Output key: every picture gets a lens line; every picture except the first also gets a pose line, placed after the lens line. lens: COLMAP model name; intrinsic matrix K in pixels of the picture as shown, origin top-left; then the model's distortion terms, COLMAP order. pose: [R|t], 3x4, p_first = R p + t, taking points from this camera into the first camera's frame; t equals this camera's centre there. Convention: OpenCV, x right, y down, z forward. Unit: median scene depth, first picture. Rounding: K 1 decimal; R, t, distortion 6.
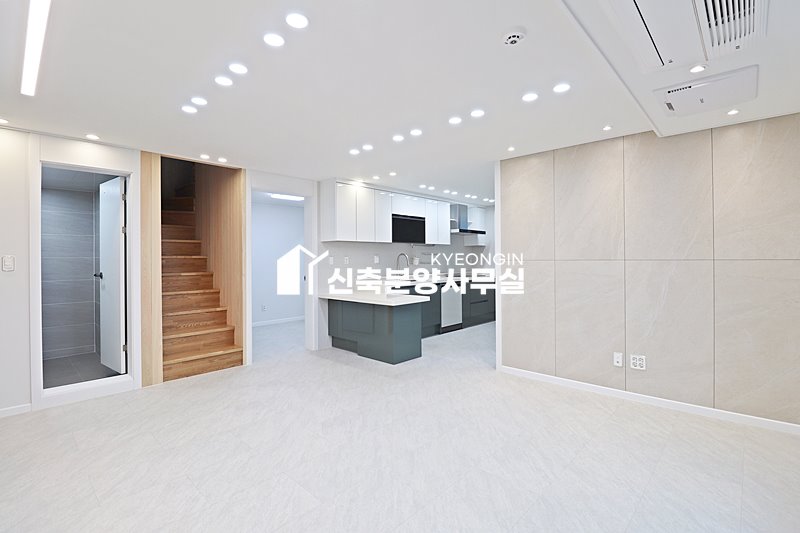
lens RADIAL K [[370.6, 0, 404.0], [0, 370.6, 267.6], [0, 0, 1]] dist [-0.003011, -0.010760]
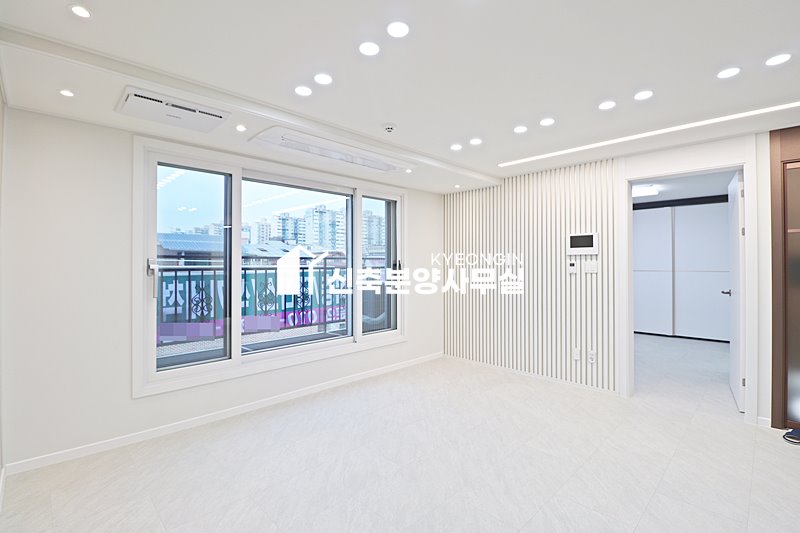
lens RADIAL K [[370.6, 0, 401.6], [0, 370.6, 260.3], [0, 0, 1]] dist [-0.003011, -0.010760]
pose [[-0.999279, 0.010446, 0.036513, 0.079438], [0.010953, 0.999846, 0.013711, -0.034243], [-0.036364, 0.014101, -0.999239, 1.066697]]
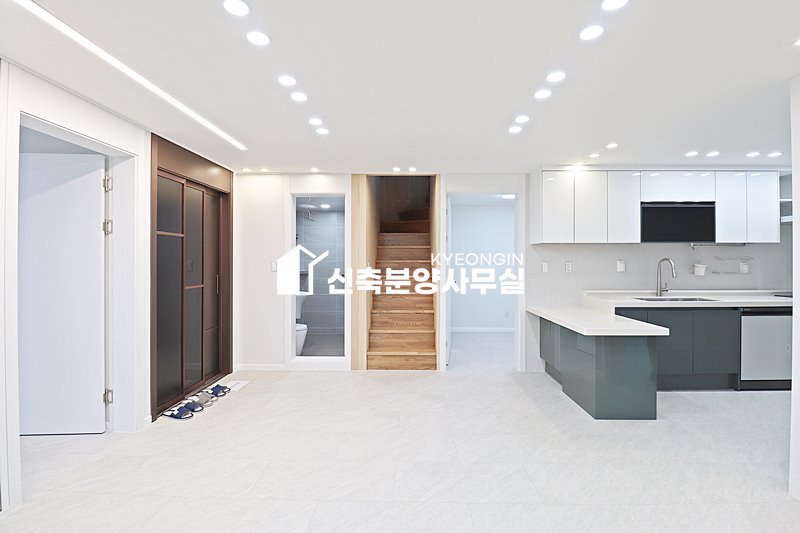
lens RADIAL K [[370.6, 0, 406.3], [0, 370.6, 258.2], [0, 0, 1]] dist [-0.003011, -0.010760]
pose [[0.665676, 0.003340, -0.746233, 0.257741], [-0.024289, 0.999557, -0.017193, -0.019426], [0.745846, 0.029570, 0.665462, 0.272190]]
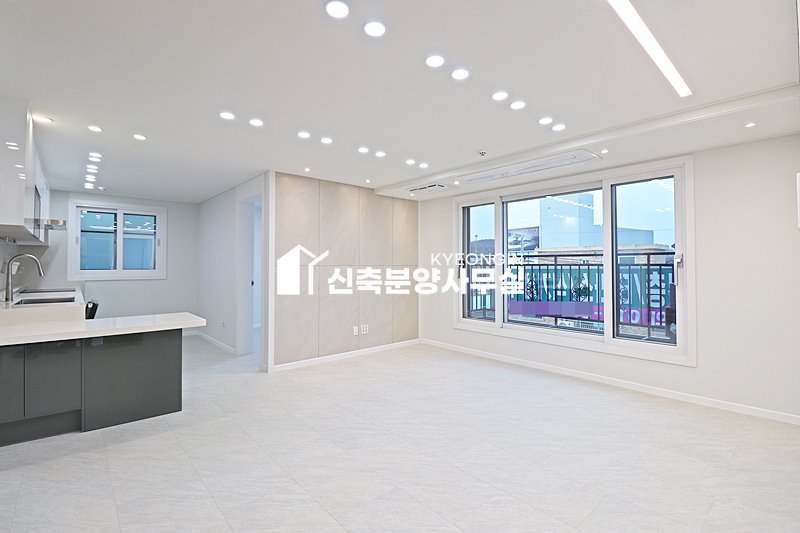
lens RADIAL K [[370.6, 0, 402.5], [0, 370.6, 257.3], [0, 0, 1]] dist [-0.003011, -0.010760]
pose [[0.089625, 0.028759, 0.995560, -0.721496], [0.022920, 0.999259, -0.030929, -0.001580], [-0.995712, 0.025591, 0.088899, 0.517084]]
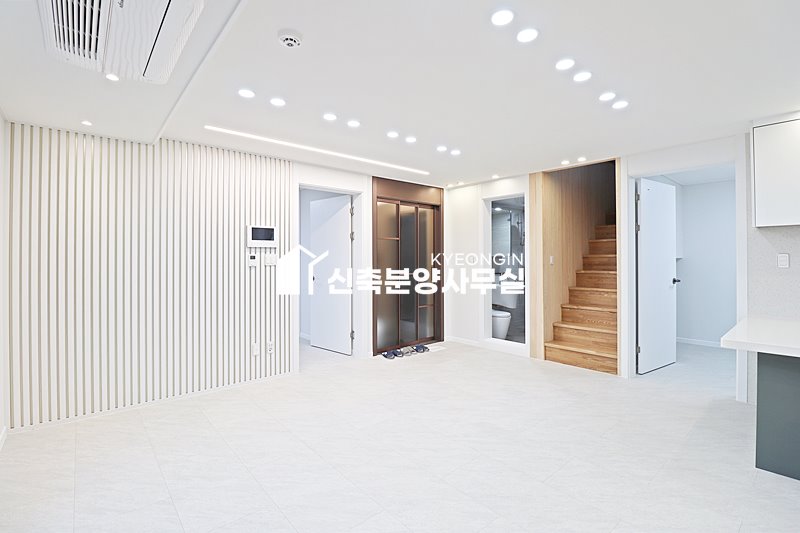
lens RADIAL K [[370.6, 0, 395.4], [0, 370.6, 261.7], [0, 0, 1]] dist [-0.003011, -0.010760]
pose [[-0.112642, 0.011030, -0.993574, 0.529498], [-0.020184, 0.999707, 0.013386, -0.014094], [0.993431, 0.021562, -0.112387, 0.574017]]
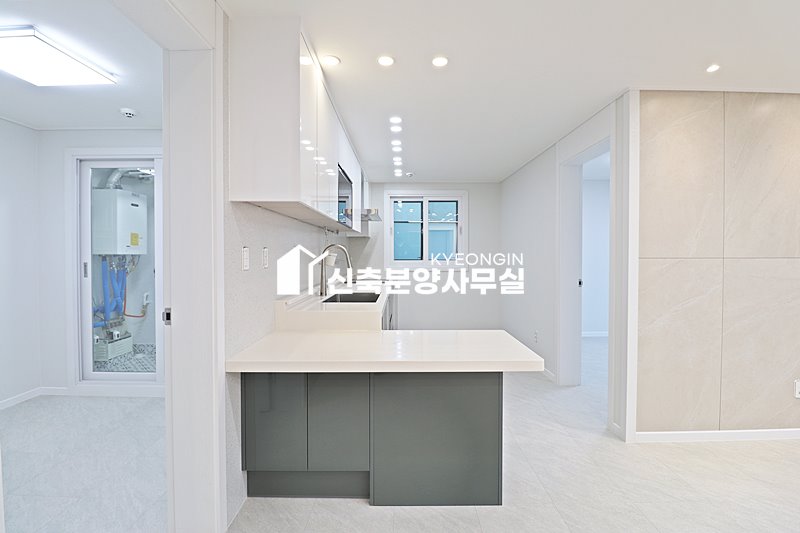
lens RADIAL K [[370.6, 0, 403.7], [0, 370.6, 261.5], [0, 0, 1]] dist [-0.003011, -0.010760]
pose [[0.729823, -0.004504, 0.683621, -0.402764], [0.009703, 0.999946, -0.003770, -0.014188], [-0.683567, 0.009385, 0.729827, 0.785425]]
